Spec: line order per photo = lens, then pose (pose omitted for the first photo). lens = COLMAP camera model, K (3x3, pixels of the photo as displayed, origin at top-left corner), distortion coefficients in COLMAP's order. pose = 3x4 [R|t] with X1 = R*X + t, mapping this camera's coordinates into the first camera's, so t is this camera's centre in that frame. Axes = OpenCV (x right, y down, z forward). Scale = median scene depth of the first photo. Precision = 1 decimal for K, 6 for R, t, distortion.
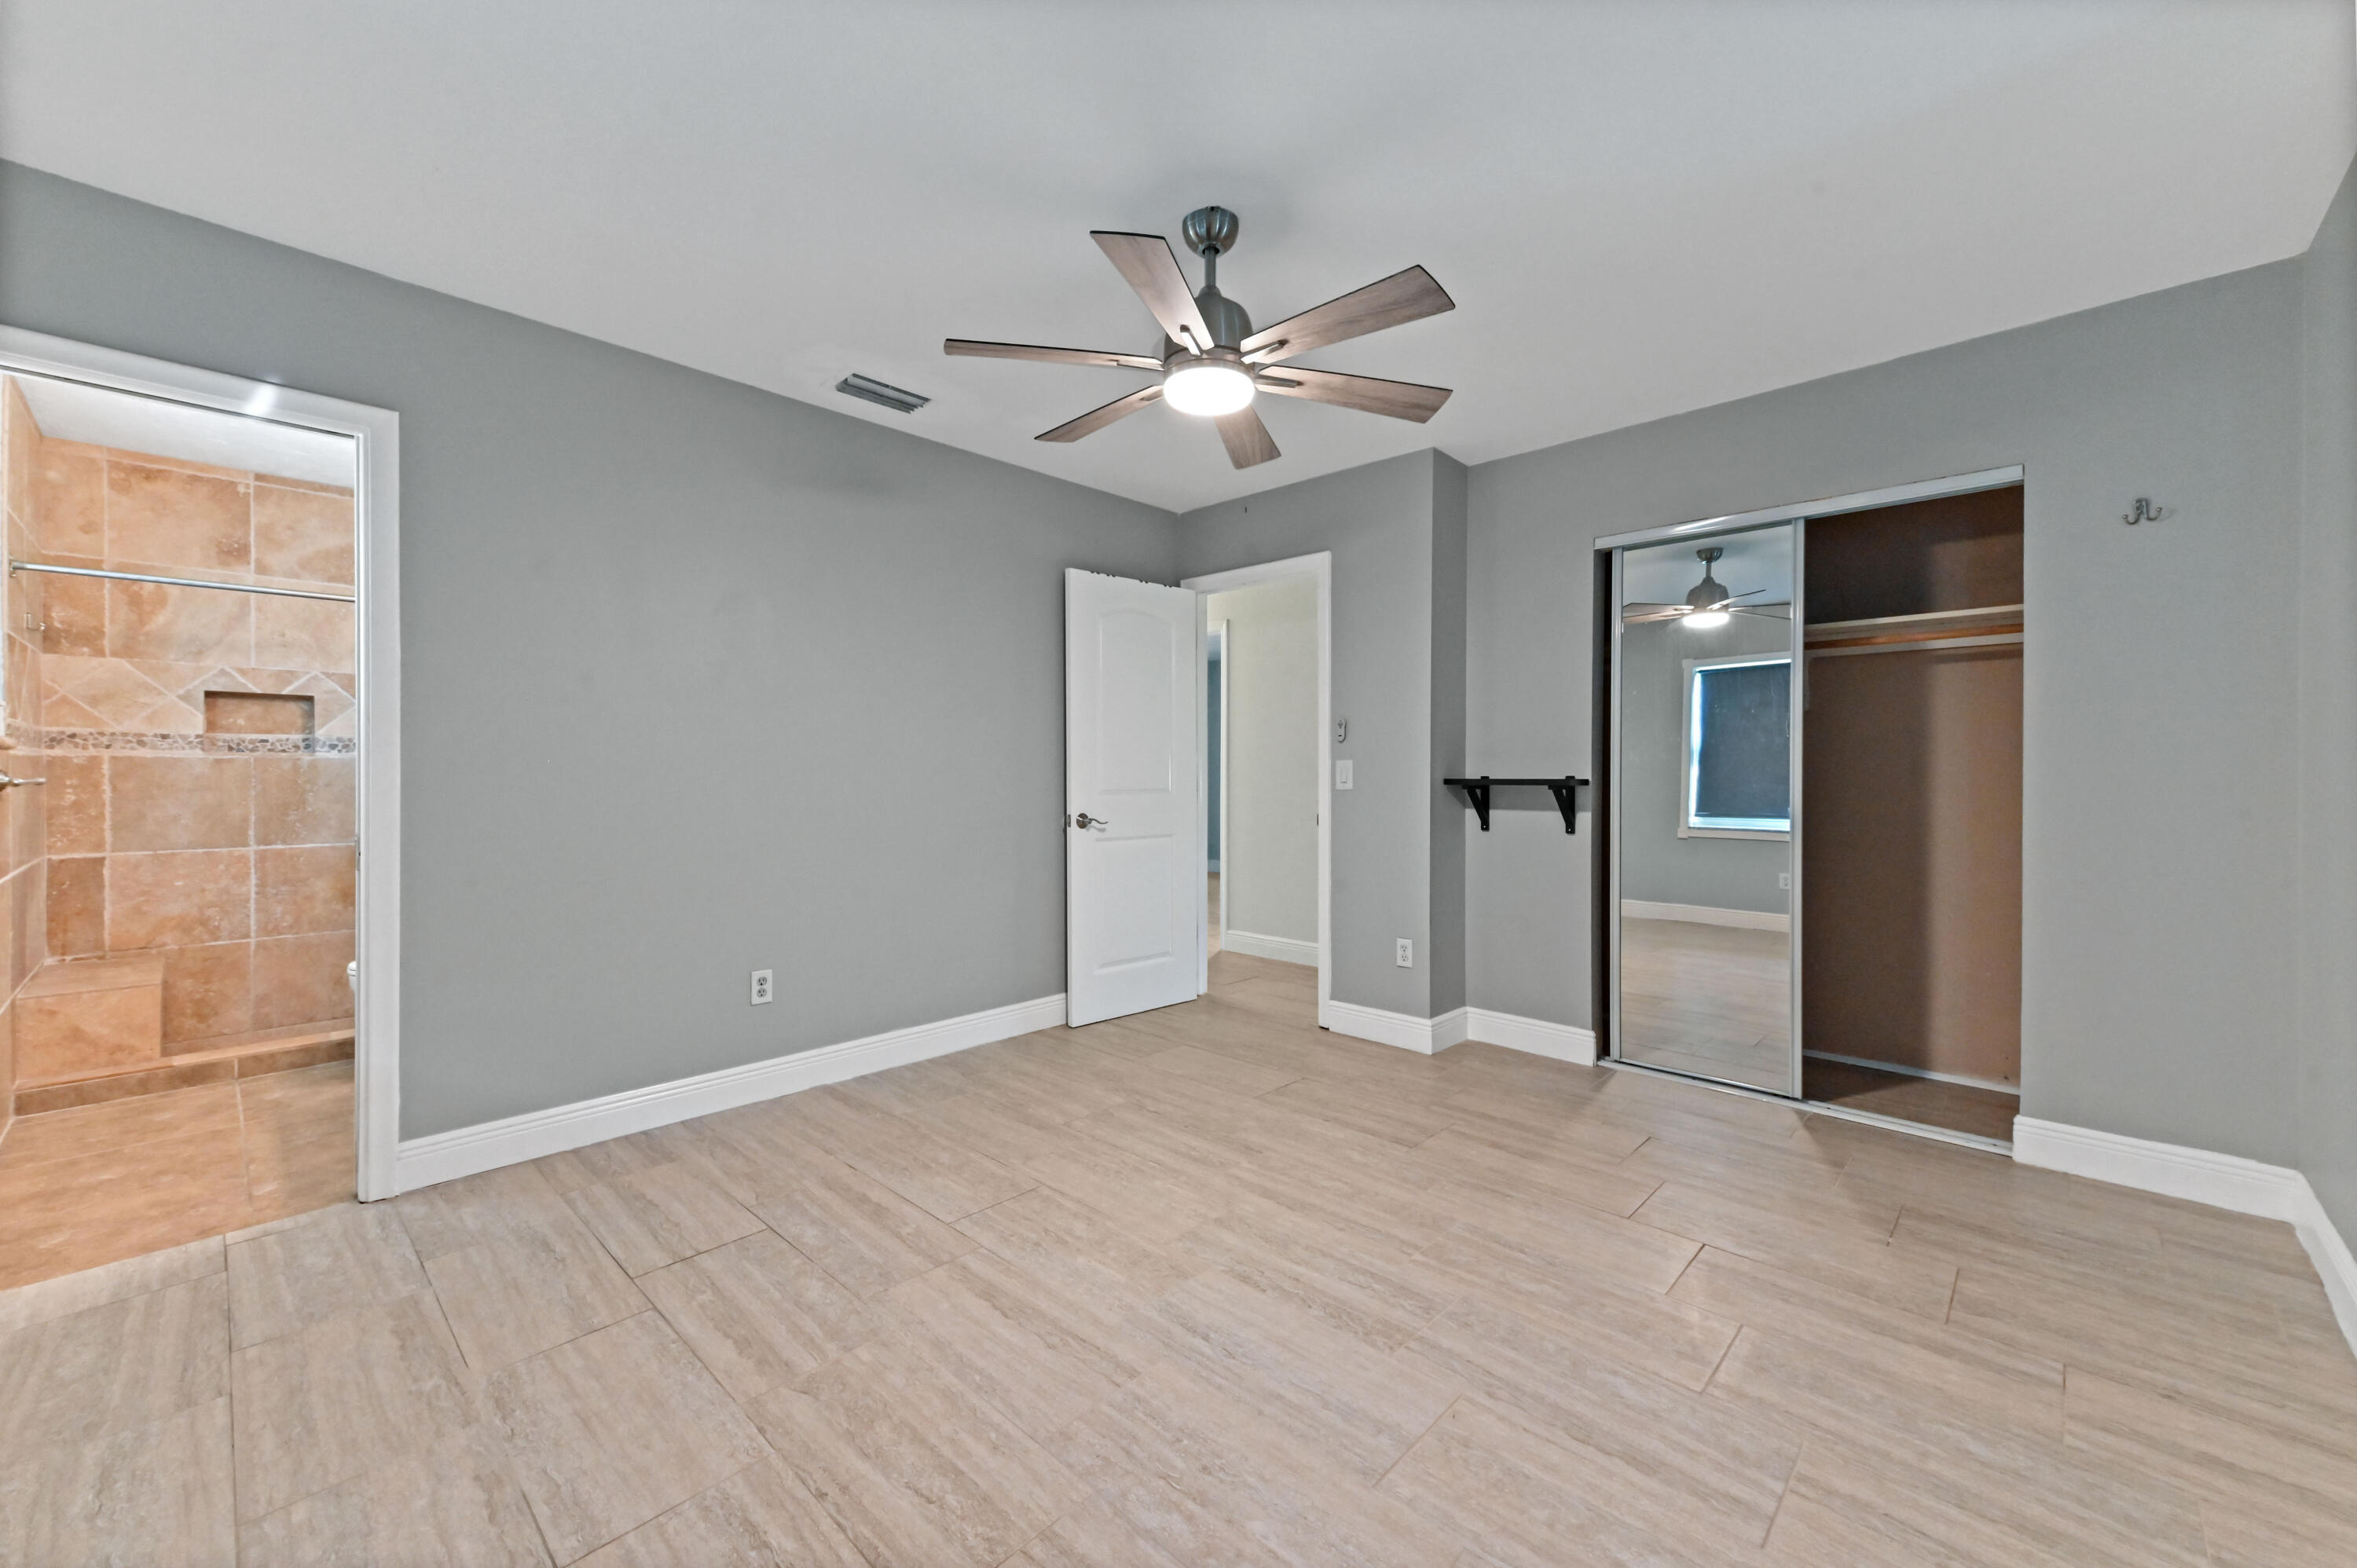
lens RADIAL K [[931.7, 0, 1176.9], [0, 931.7, 769.4], [0, 0, 1]] dist [0.014737, 0.001038]
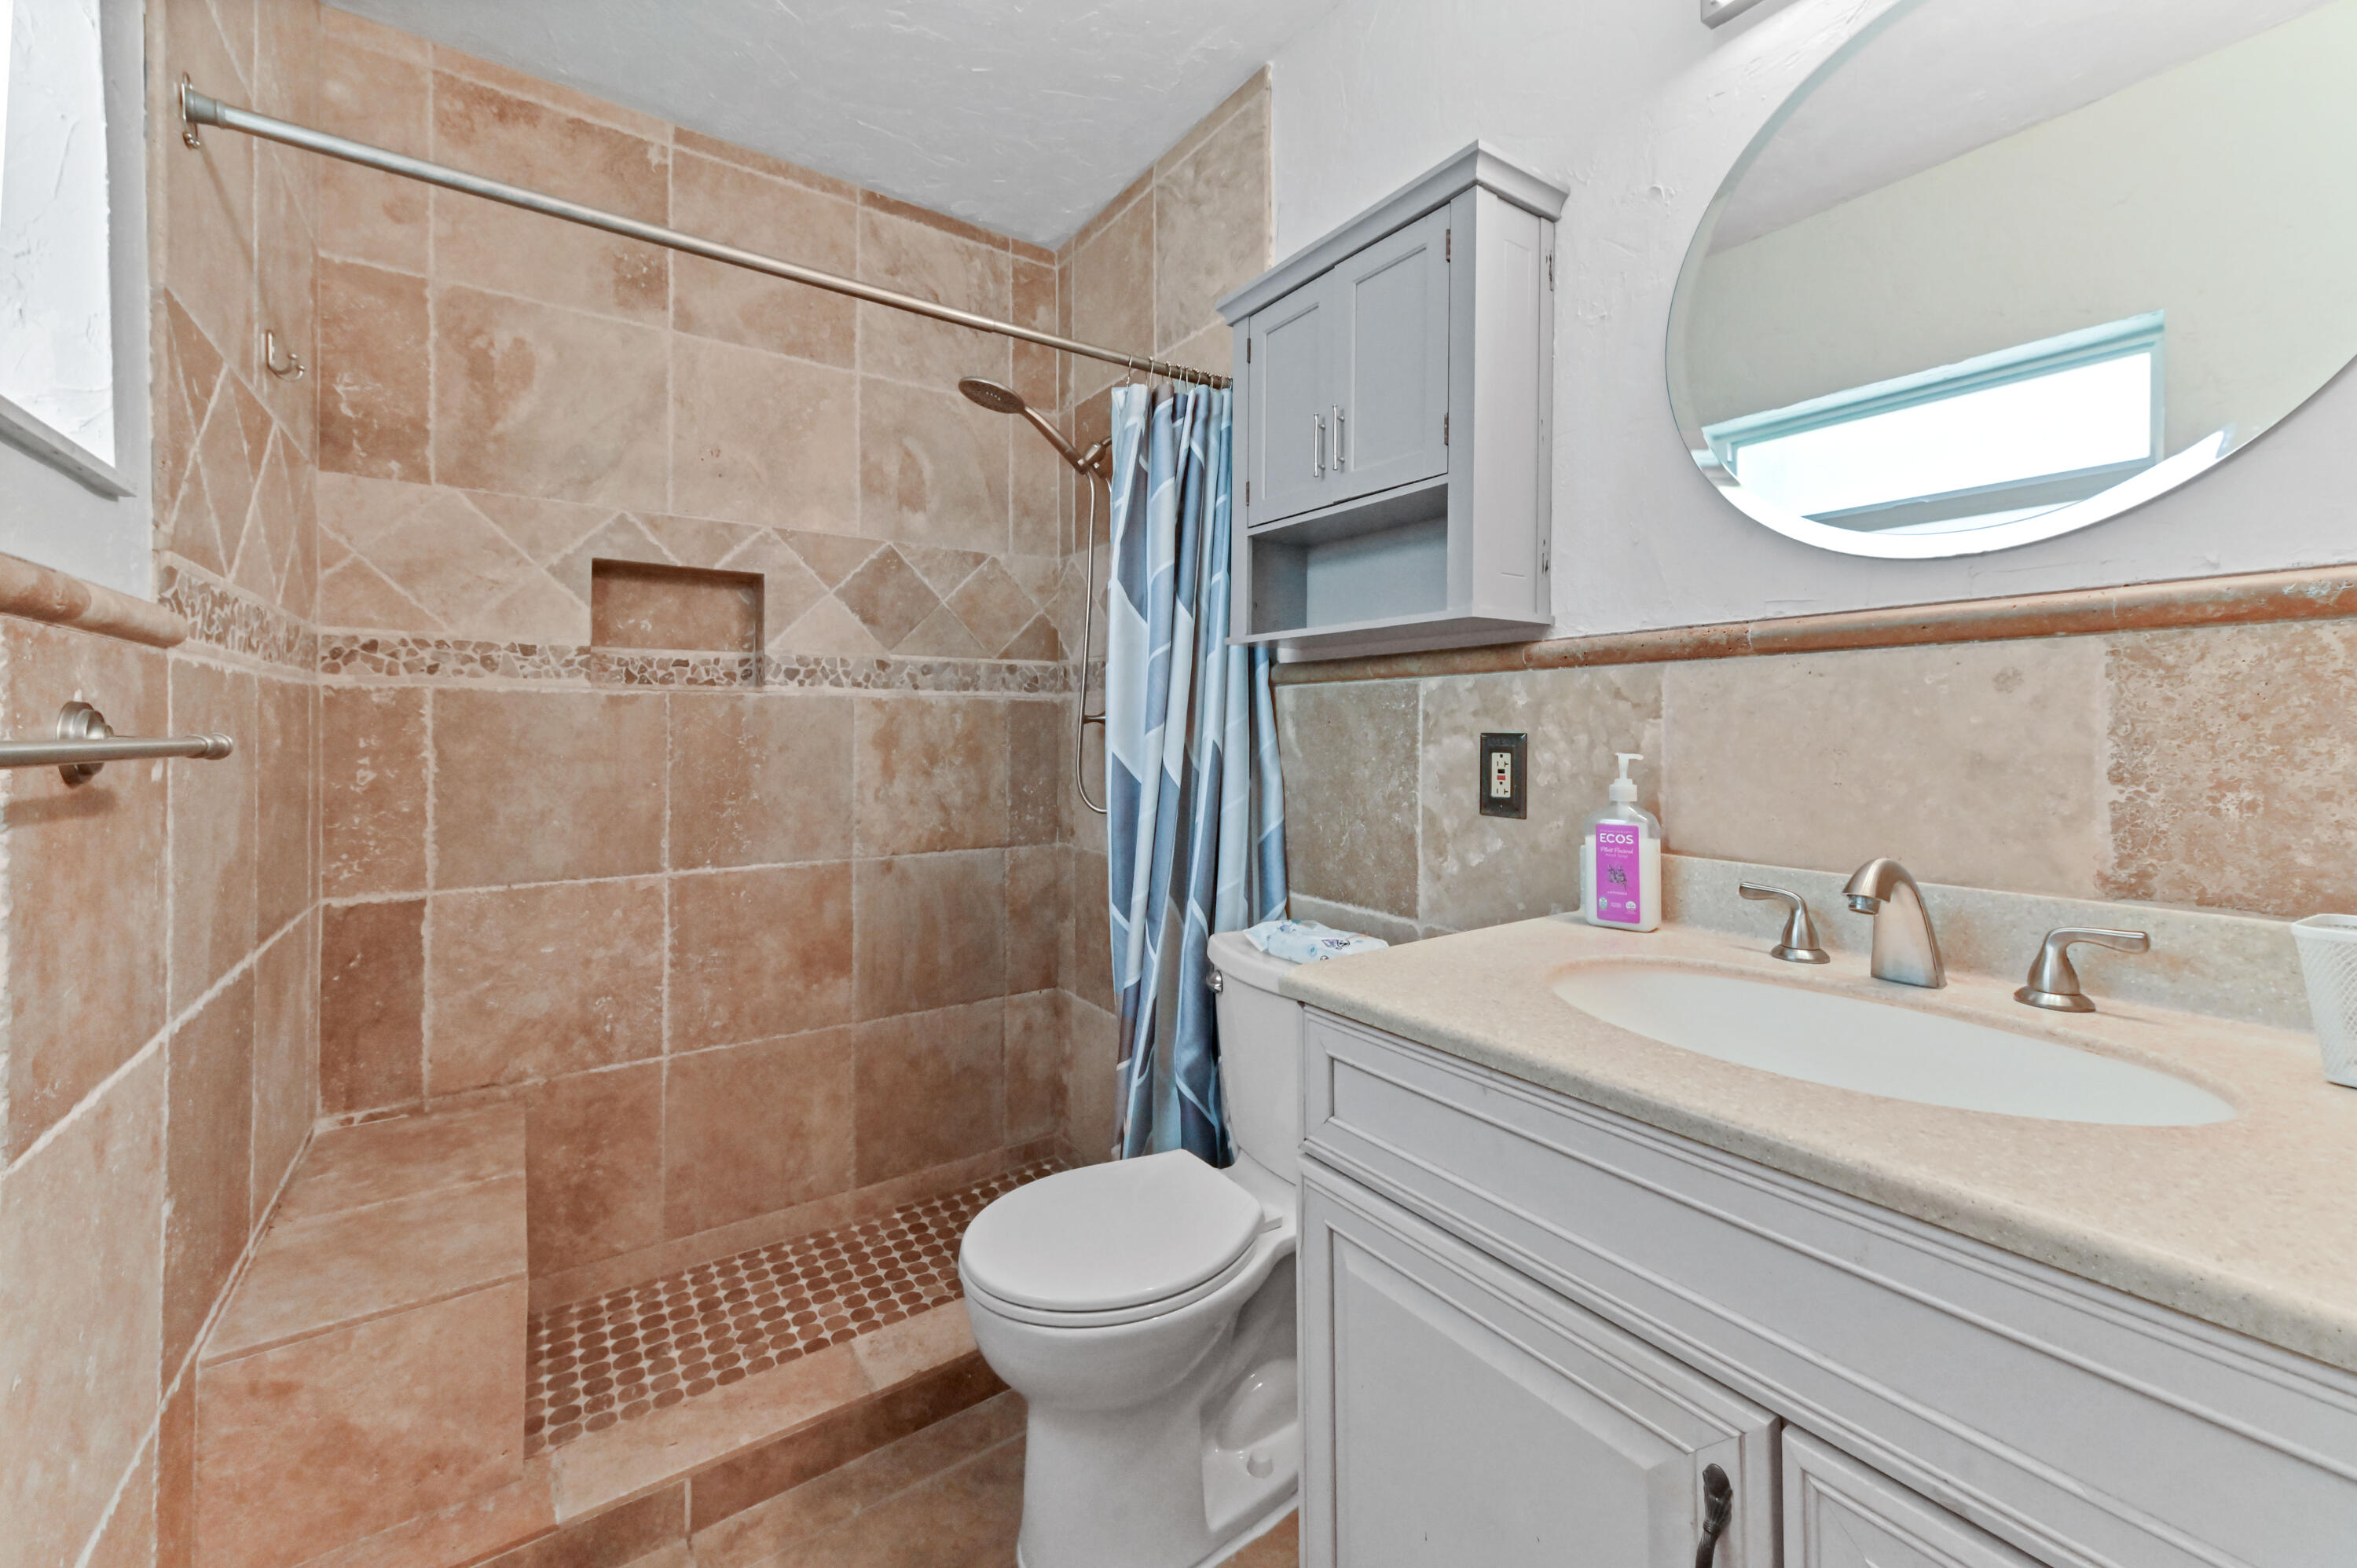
lens RADIAL K [[931.7, 0, 1163.1], [0, 931.7, 716.3], [0, 0, 1]] dist [0.014737, 0.001038]
pose [[0.980616, -0.003770, -0.195904, -0.663022], [0.001268, 0.999916, -0.012900, 0.006358], [0.195937, 0.012402, 0.980538, 0.601267]]
